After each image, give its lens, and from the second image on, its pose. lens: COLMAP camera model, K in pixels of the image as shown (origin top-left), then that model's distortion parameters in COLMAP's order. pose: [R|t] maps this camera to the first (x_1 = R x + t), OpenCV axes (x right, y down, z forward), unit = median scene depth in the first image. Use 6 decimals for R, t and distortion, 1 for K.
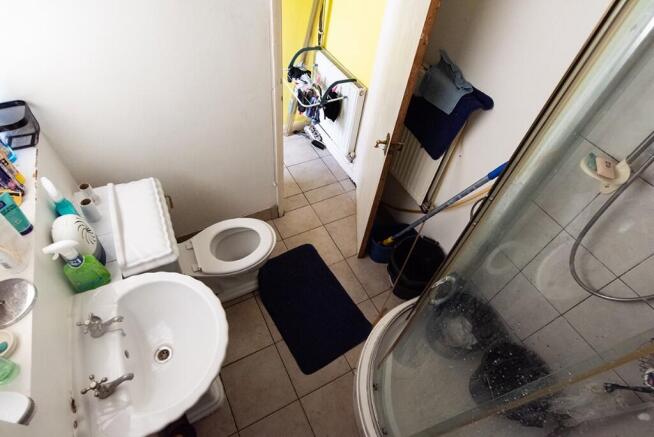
lens RADIAL K [[340.9, 0, 327.0], [0, 340.9, 218.5], [0, 0, 1]] dist [-0.001572, -0.000516]
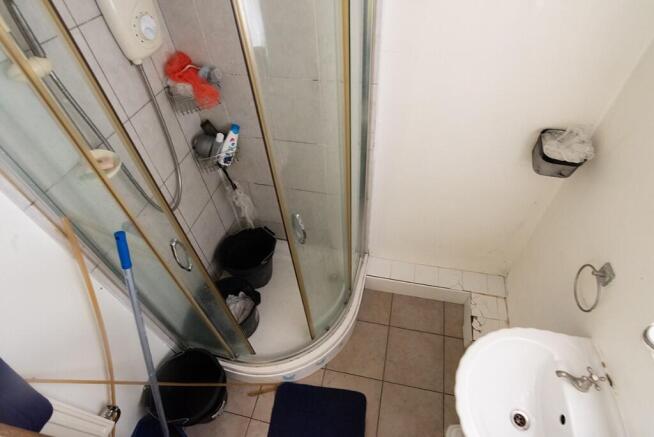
lens RADIAL K [[340.9, 0, 327.0], [0, 340.9, 218.5], [0, 0, 1]] dist [-0.001572, -0.000516]
pose [[-0.755653, -0.512933, 0.407294, -0.121566], [0.493068, -0.036169, 0.869239, -0.452190], [-0.431130, 0.857666, 0.280242, 0.336718]]
